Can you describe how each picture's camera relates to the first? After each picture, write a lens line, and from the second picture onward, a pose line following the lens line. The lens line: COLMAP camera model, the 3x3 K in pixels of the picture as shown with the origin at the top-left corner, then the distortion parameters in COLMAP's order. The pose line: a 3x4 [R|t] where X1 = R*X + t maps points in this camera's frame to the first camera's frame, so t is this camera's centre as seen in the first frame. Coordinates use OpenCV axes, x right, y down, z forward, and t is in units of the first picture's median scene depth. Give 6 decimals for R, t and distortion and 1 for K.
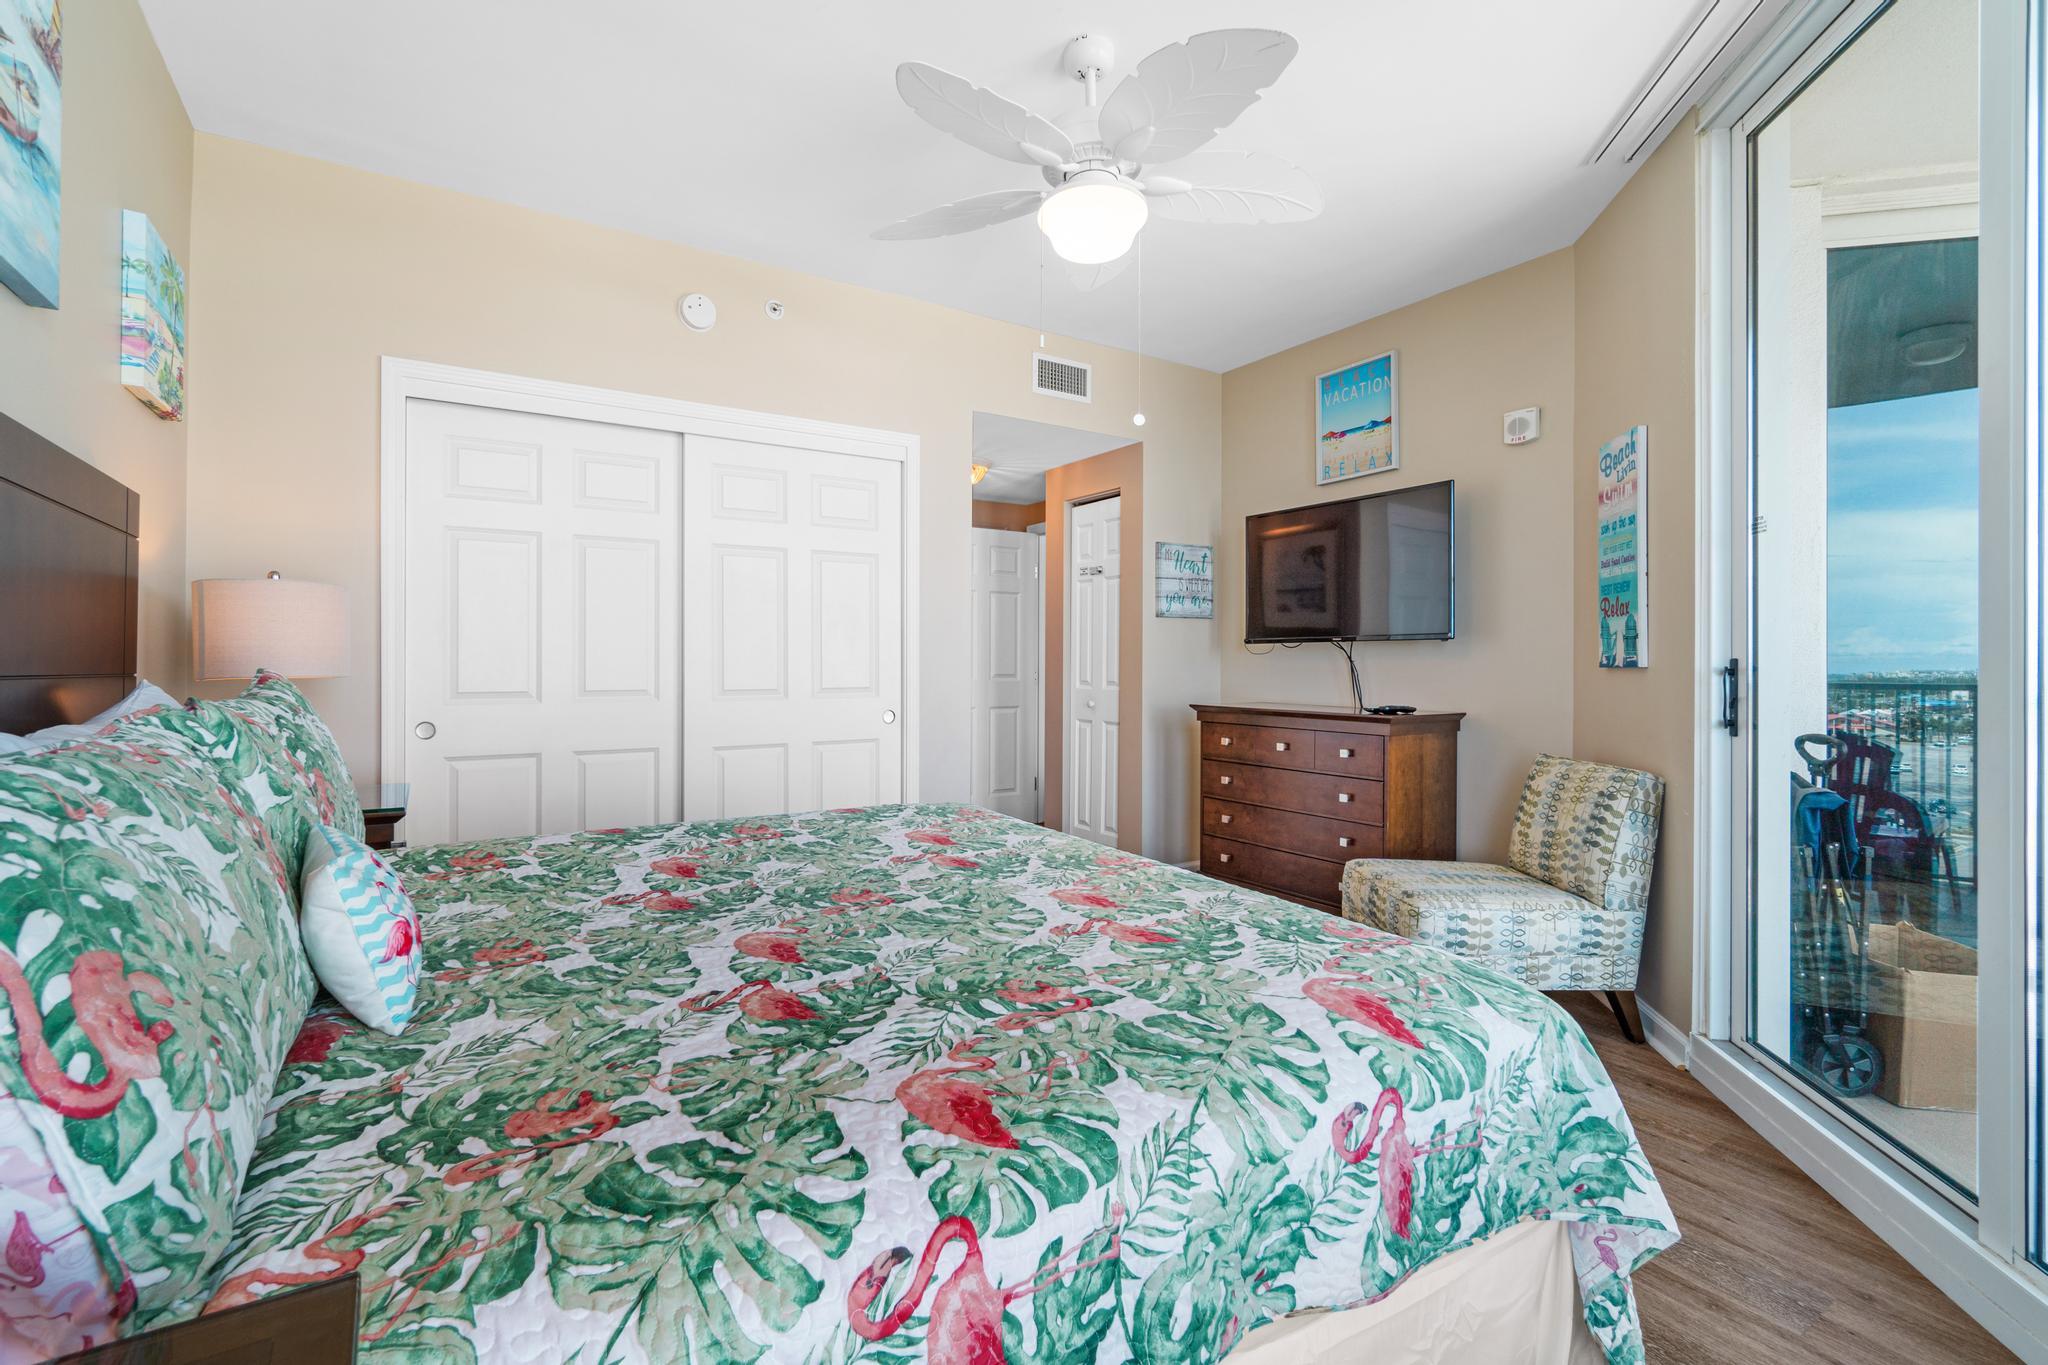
lens RADIAL K [[909.1, 0, 1004.9], [0, 909.1, 655.8], [0, 0, 1]] dist [-0.004915, 0.000152]
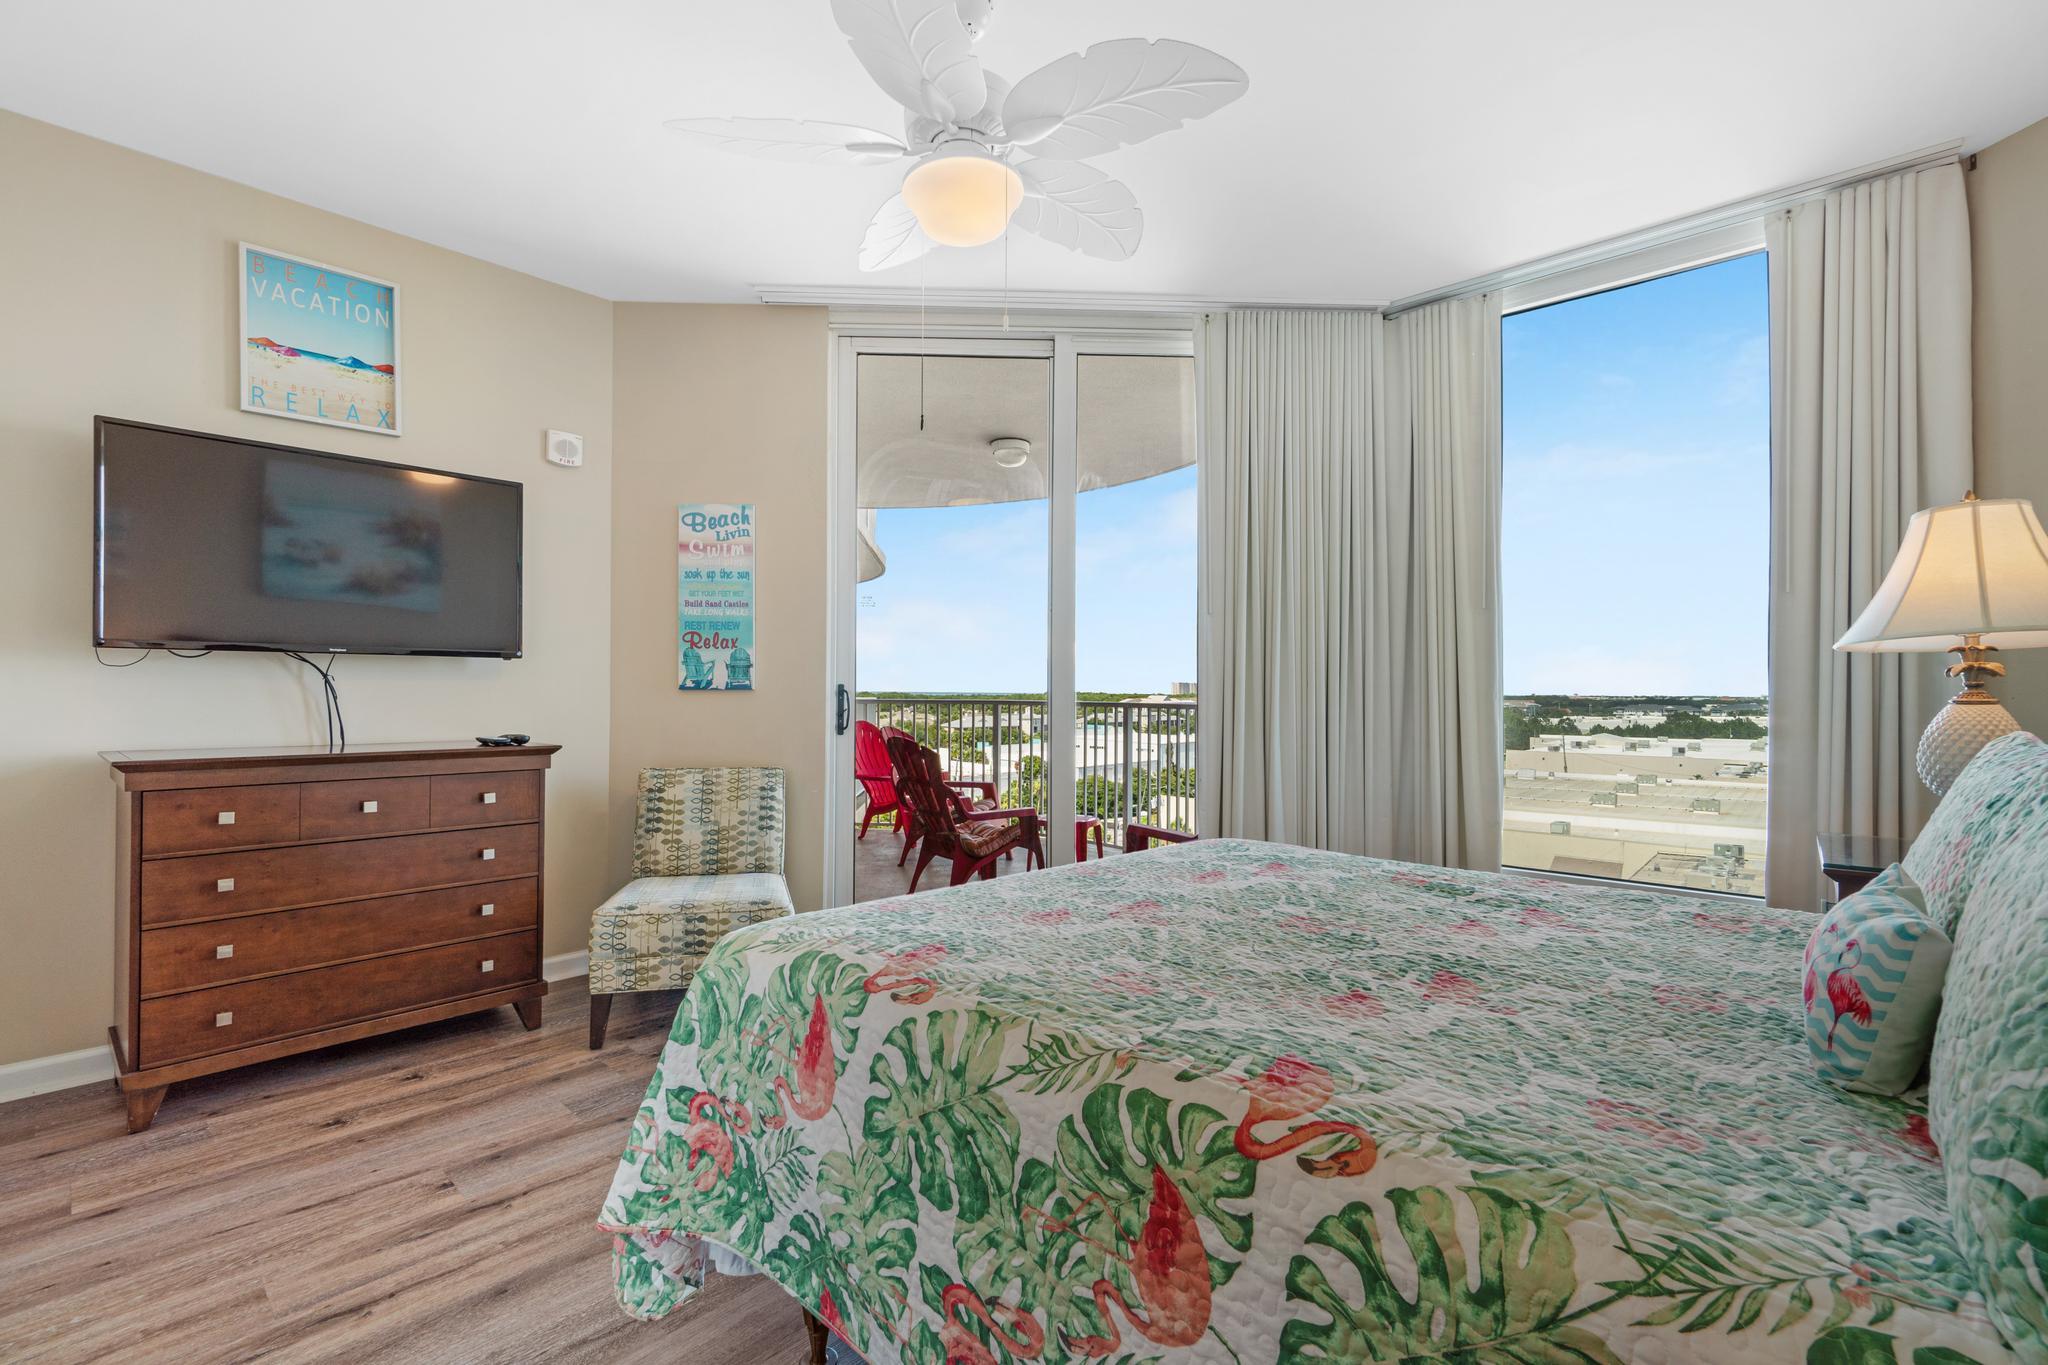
lens RADIAL K [[888.7, 0, 1011.3], [0, 888.7, 693.9], [0, 0, 1]] dist [-0.005107, -0.000023]
pose [[-0.258917, -0.008889, 0.965859, -0.560244], [-0.014991, 0.999874, 0.005183, 0.005458], [-0.965783, -0.013137, -0.259017, 0.856698]]
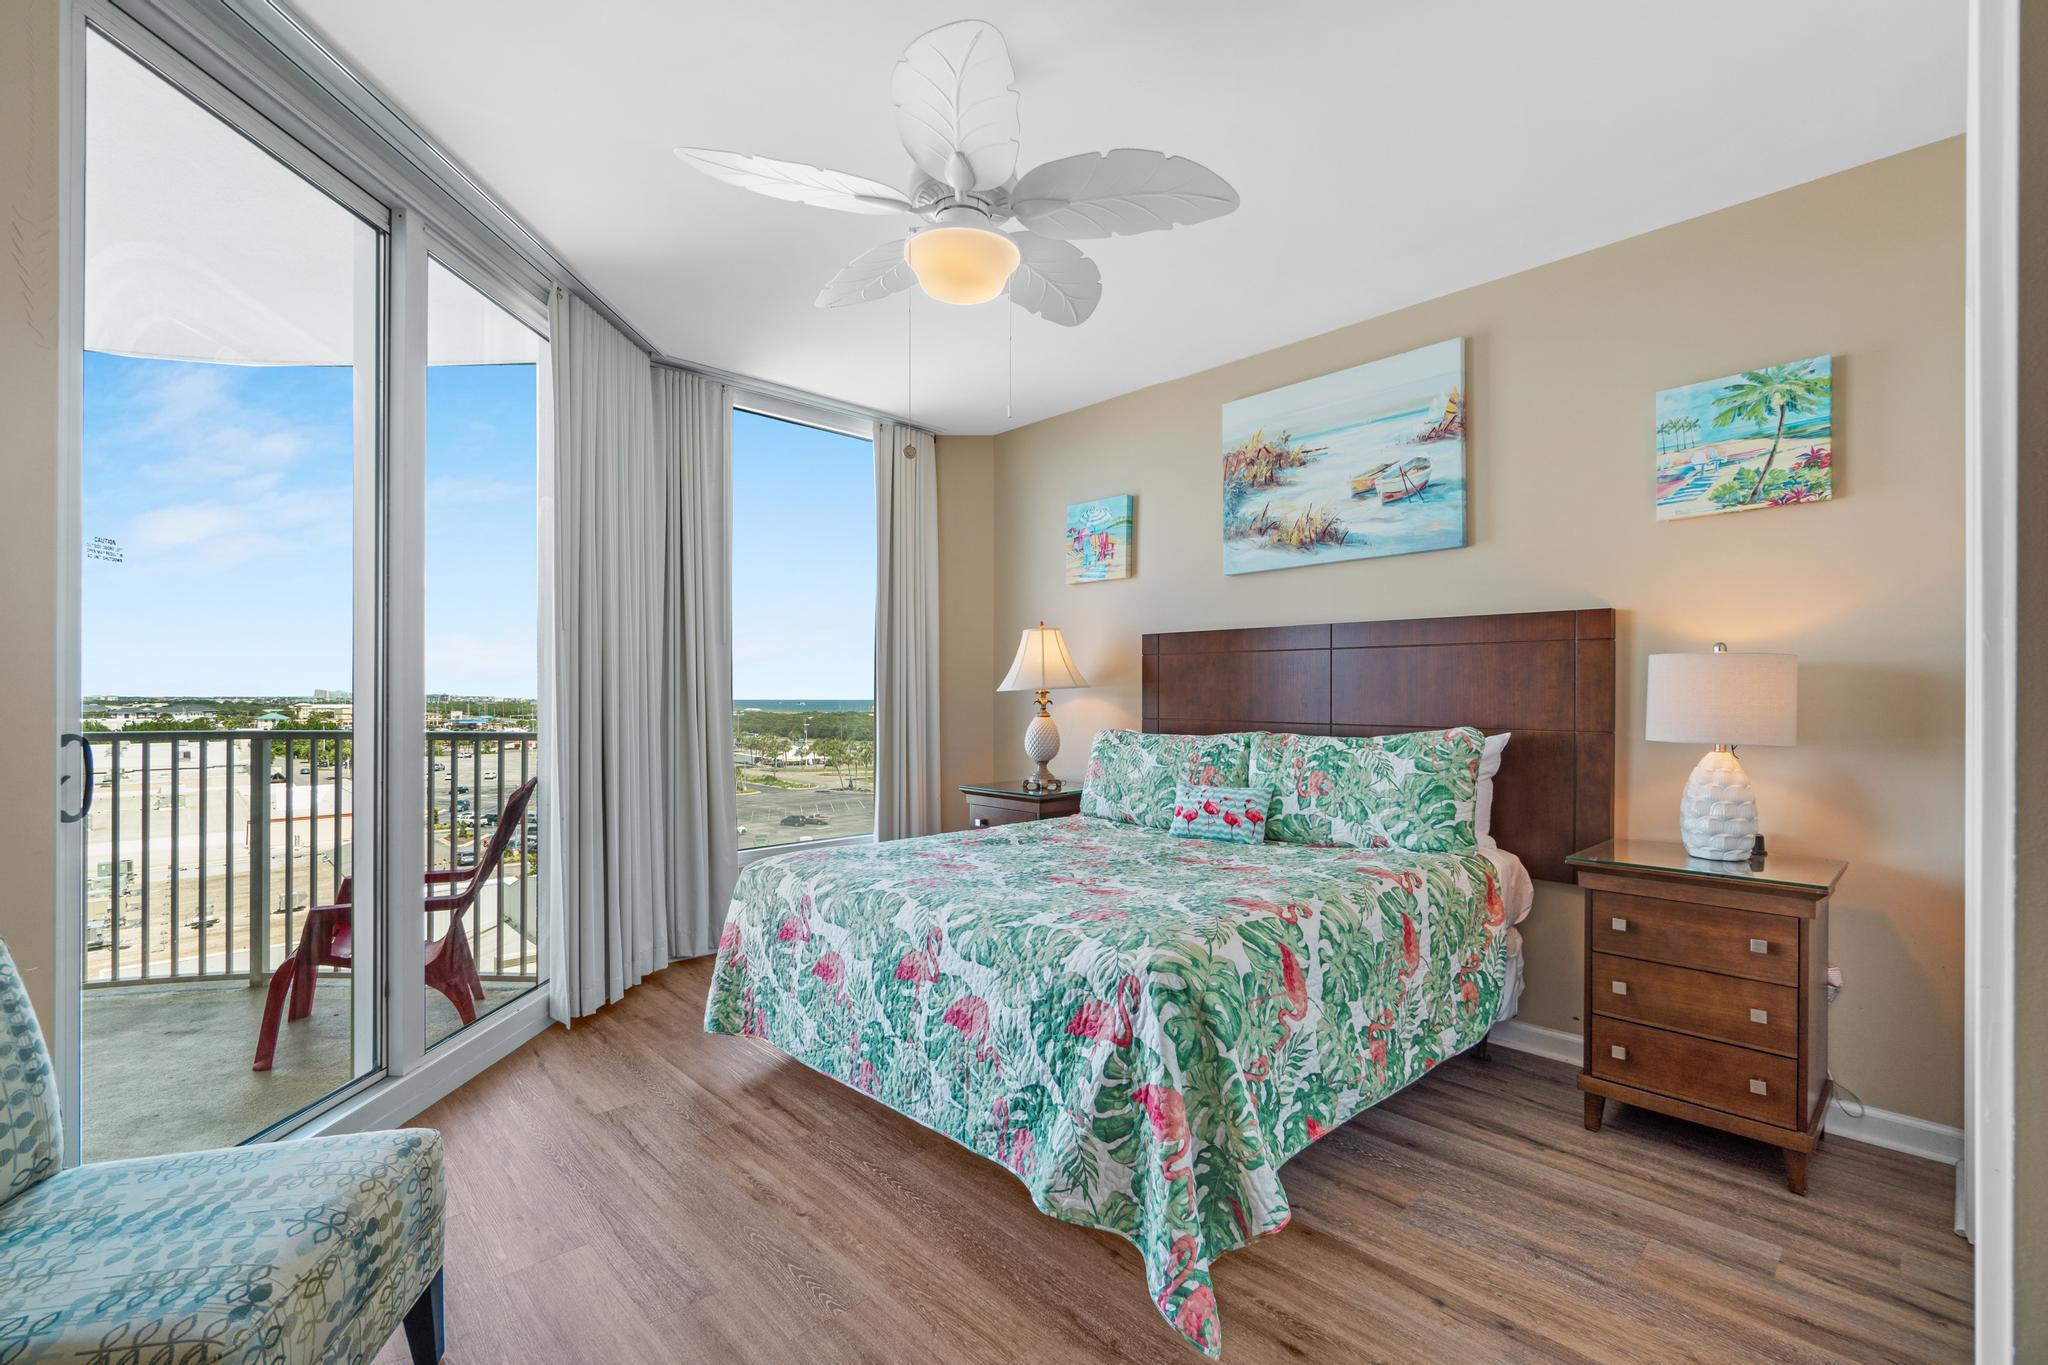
lens RADIAL K [[906.3, 0, 1024.0], [0, 906.3, 682.5], [0, 0, 1]] dist [0.000651, -0.000058]
pose [[-0.981196, -0.012052, -0.192635, 0.155852], [-0.007164, 0.999635, -0.026046, -0.012452], [0.192879, -0.024176, -0.980925, 1.417467]]
